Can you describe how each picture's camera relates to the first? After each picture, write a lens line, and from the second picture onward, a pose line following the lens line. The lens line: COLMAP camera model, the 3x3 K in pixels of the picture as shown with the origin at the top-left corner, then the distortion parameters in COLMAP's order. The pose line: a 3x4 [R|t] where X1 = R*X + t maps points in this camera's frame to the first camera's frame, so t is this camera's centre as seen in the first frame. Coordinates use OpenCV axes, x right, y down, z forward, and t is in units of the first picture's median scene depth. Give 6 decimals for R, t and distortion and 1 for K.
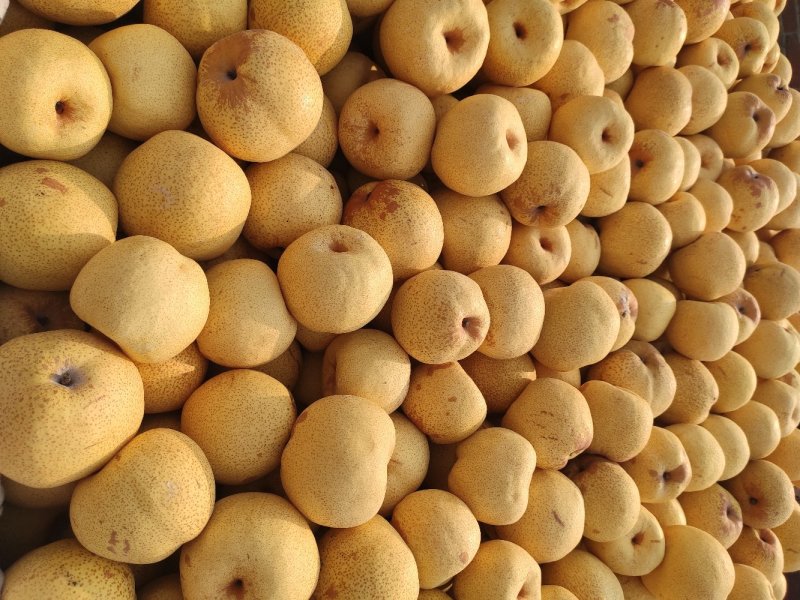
lens RADIAL K [[590.2, 0, 400.0], [0, 590.2, 300.0], [0, 0, 1]] dist [0.067750, -0.118169]
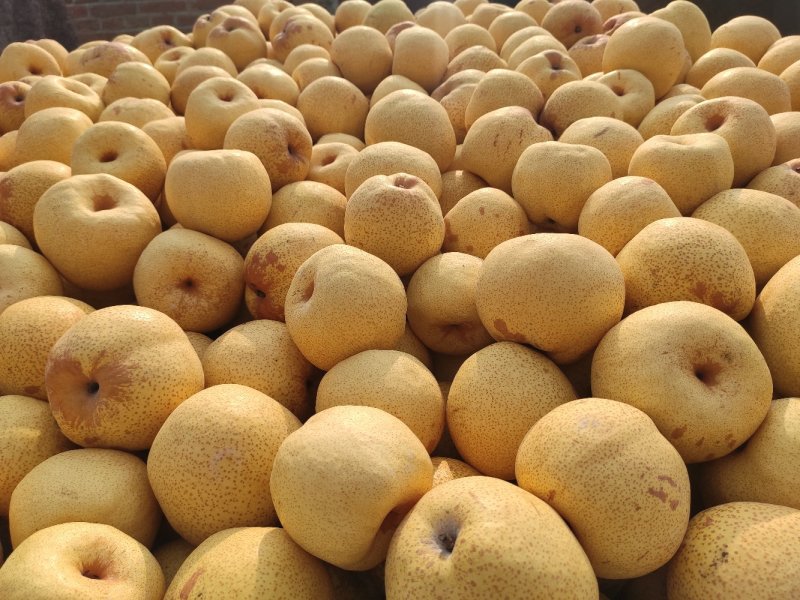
lens RADIAL K [[595.4, 0, 396.8], [0, 595.4, 298.3], [0, 0, 1]] dist [0.068943, -0.138007]
pose [[0.024967, -0.956457, 0.290805, -0.390129], [0.999660, 0.021689, -0.014488, 0.059070], [0.007550, 0.291067, 0.956673, 0.155030]]
